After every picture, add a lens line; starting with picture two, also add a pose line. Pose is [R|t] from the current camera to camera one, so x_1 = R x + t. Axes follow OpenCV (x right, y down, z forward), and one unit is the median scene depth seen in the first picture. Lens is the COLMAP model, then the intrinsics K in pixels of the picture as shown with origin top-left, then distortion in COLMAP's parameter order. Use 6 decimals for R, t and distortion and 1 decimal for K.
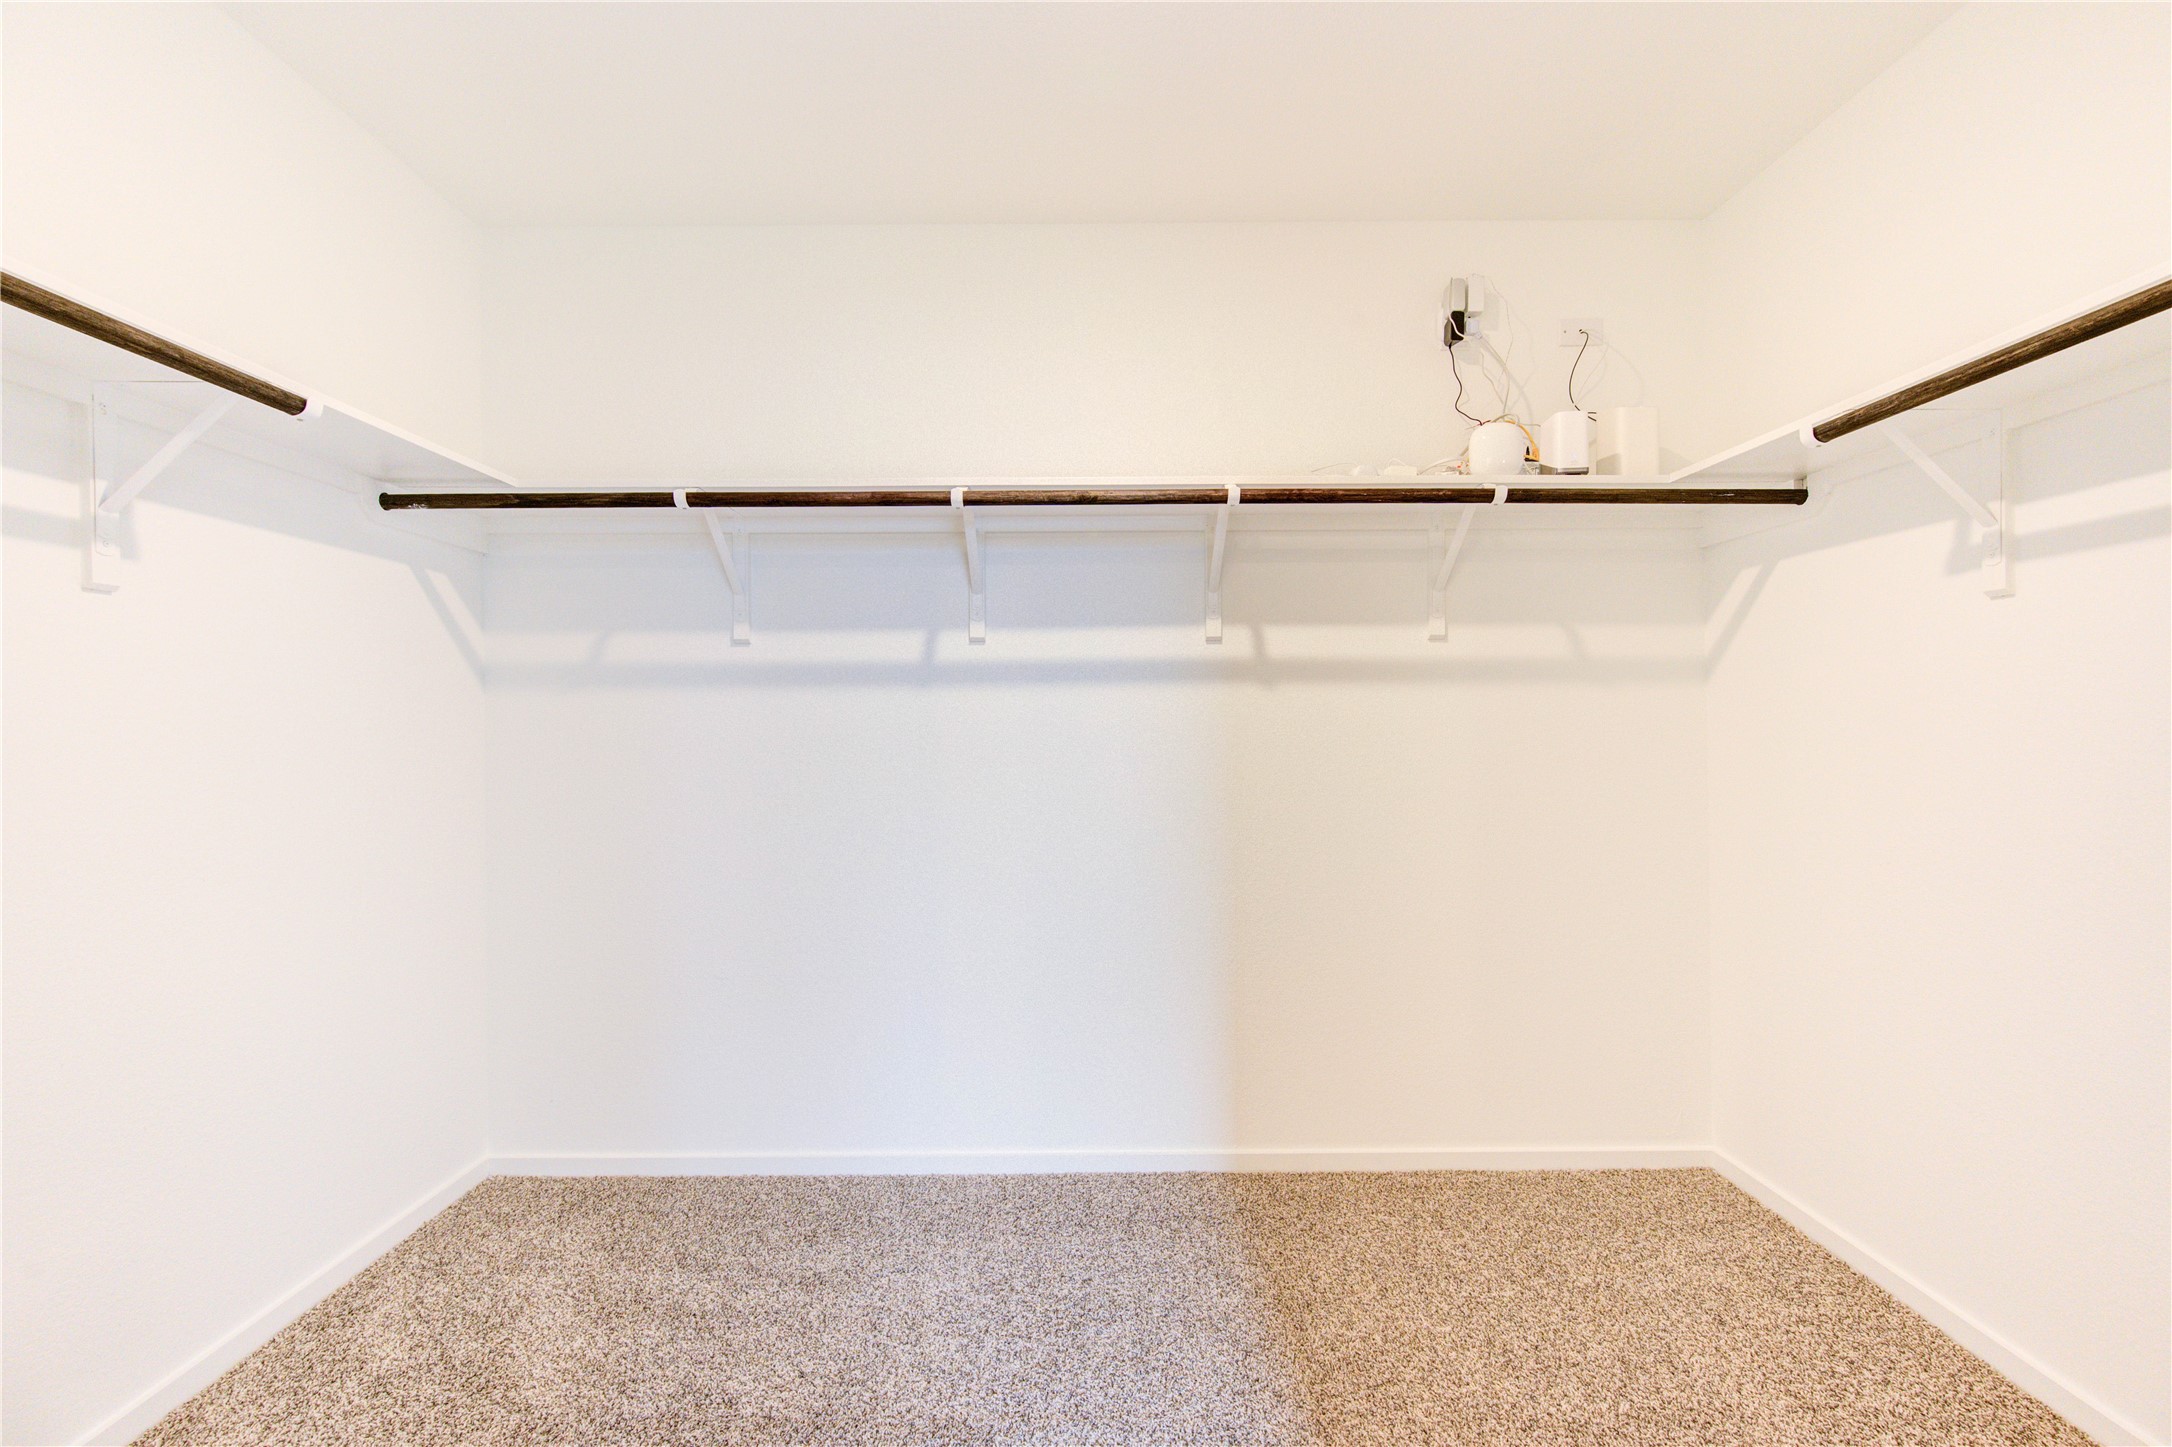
lens RADIAL K [[855.1, 0, 1090.0], [0, 855.1, 717.9], [0, 0, 1]] dist [-0.000397, -0.000639]
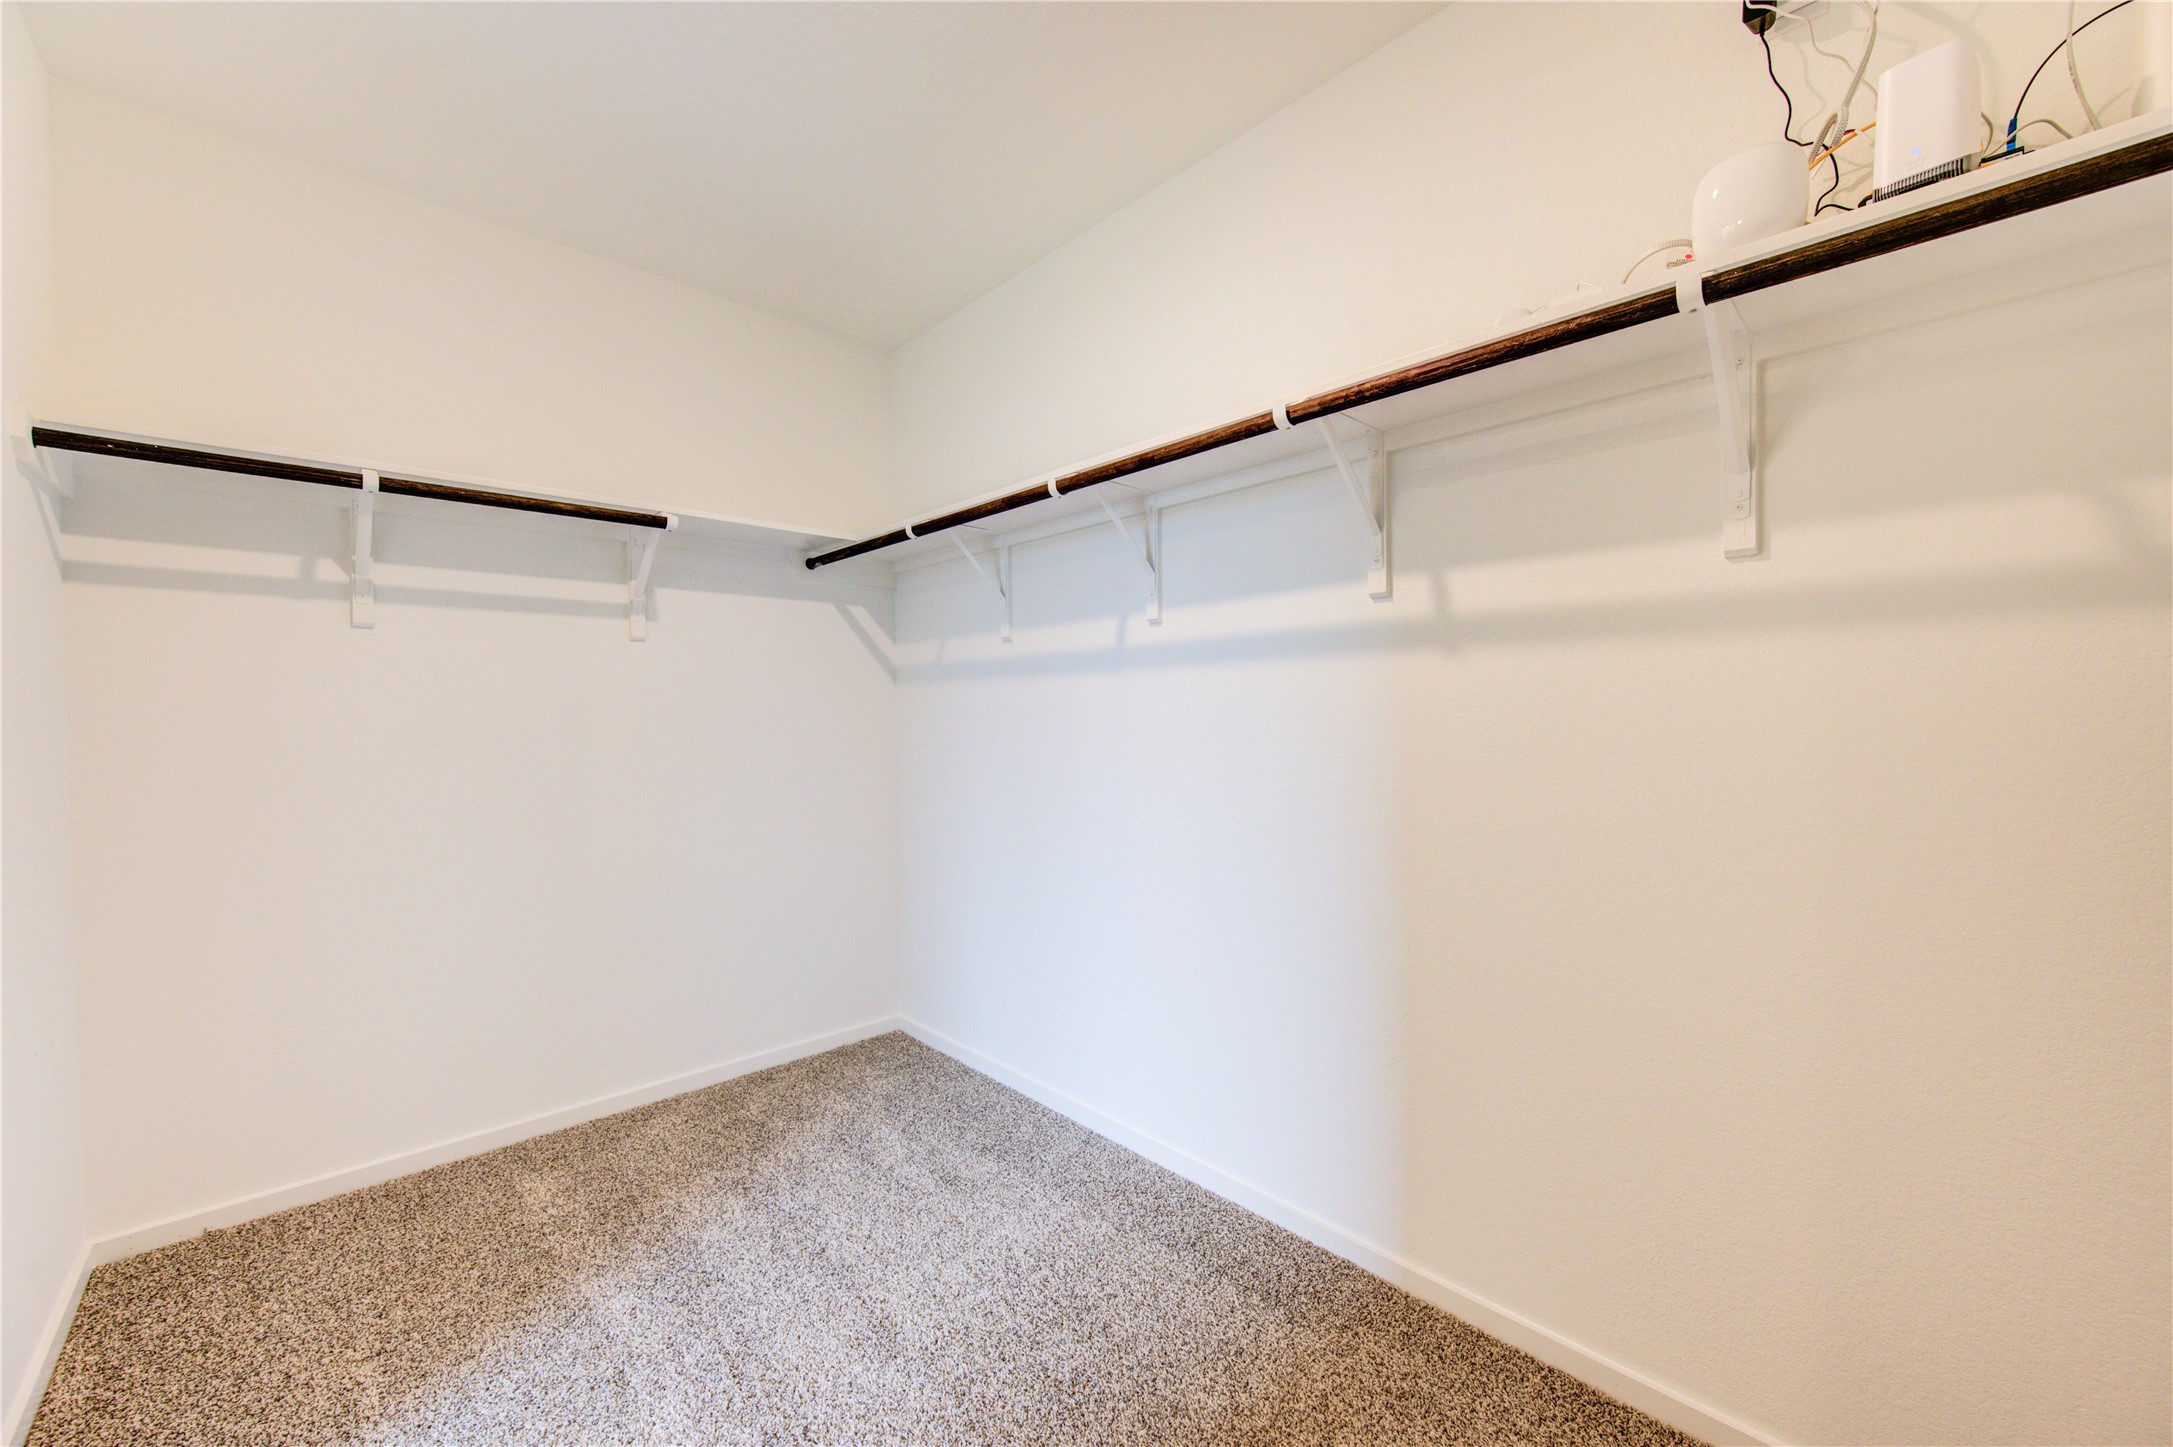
lens RADIAL K [[849.7, 0, 1092.5], [0, 849.7, 729.6], [0, 0, 1]] dist [-0.001083, 0.000717]
pose [[0.680586, 0.012901, -0.732555, 0.546797], [0.014413, 0.999416, 0.030991, 0.000338], [0.732526, -0.031650, 0.680002, 0.298035]]
